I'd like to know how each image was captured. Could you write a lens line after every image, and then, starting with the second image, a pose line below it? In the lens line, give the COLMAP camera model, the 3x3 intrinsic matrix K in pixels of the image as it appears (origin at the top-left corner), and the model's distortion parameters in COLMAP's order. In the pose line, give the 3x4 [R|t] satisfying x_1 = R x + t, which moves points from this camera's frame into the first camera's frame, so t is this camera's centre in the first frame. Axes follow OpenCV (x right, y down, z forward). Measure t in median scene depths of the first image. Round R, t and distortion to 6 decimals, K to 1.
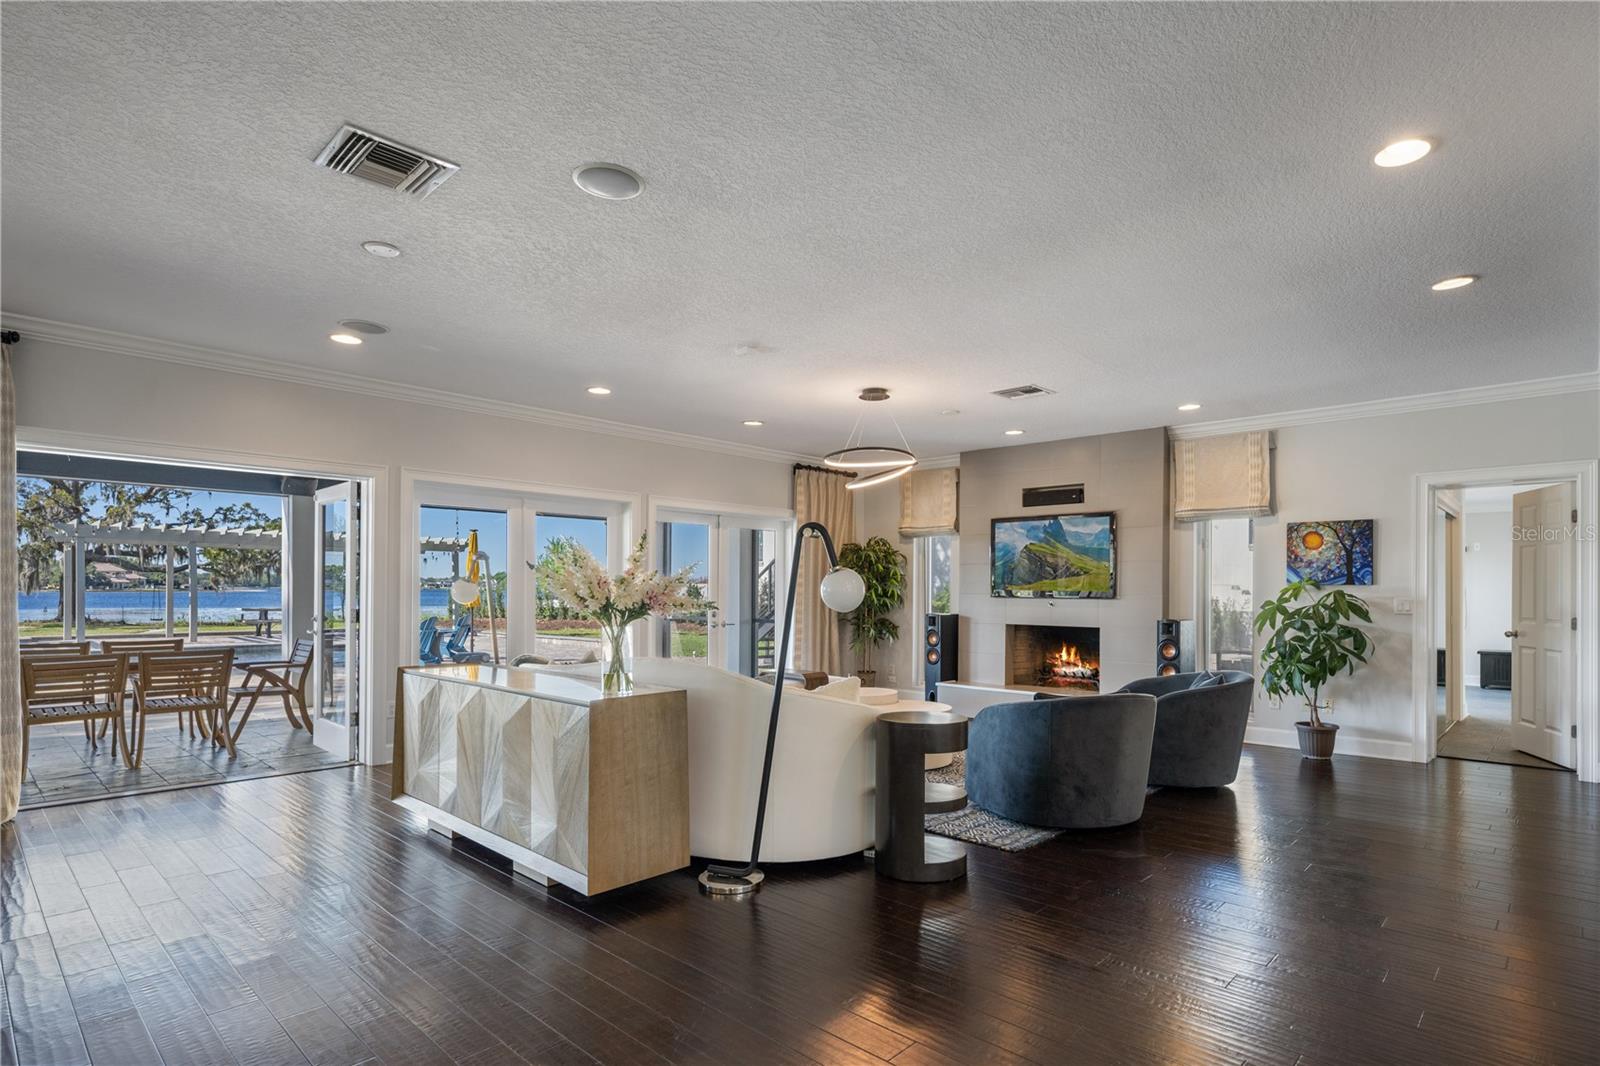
lens RADIAL K [[829.3, 0, 858.9], [0, 829.3, 585.1], [0, 0, 1]] dist [0.013172, -0.002302]
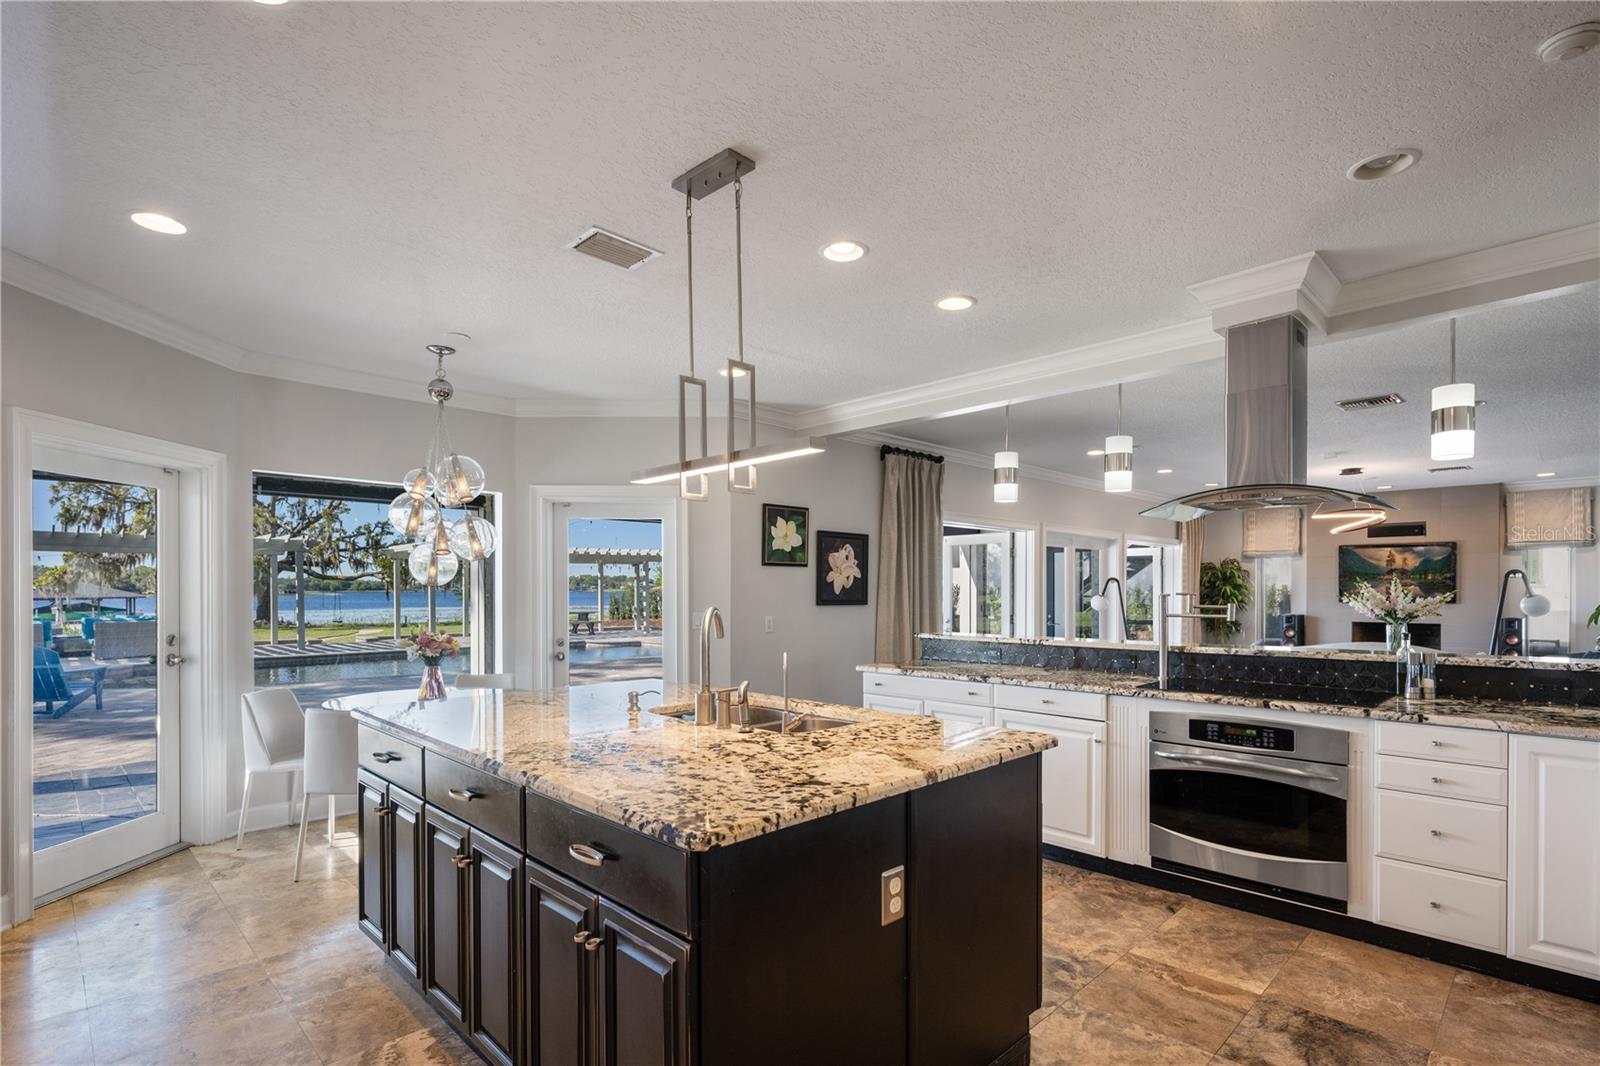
lens RADIAL K [[796.6, 0, 836.4], [0, 796.6, 588.3], [0, 0, 1]] dist [0.006245, 0.000540]
pose [[0.999909, -0.008202, -0.010743, -0.844141], [0.008271, 0.999946, 0.006357, -0.030809], [0.010690, -0.006446, 0.999922, -0.433320]]
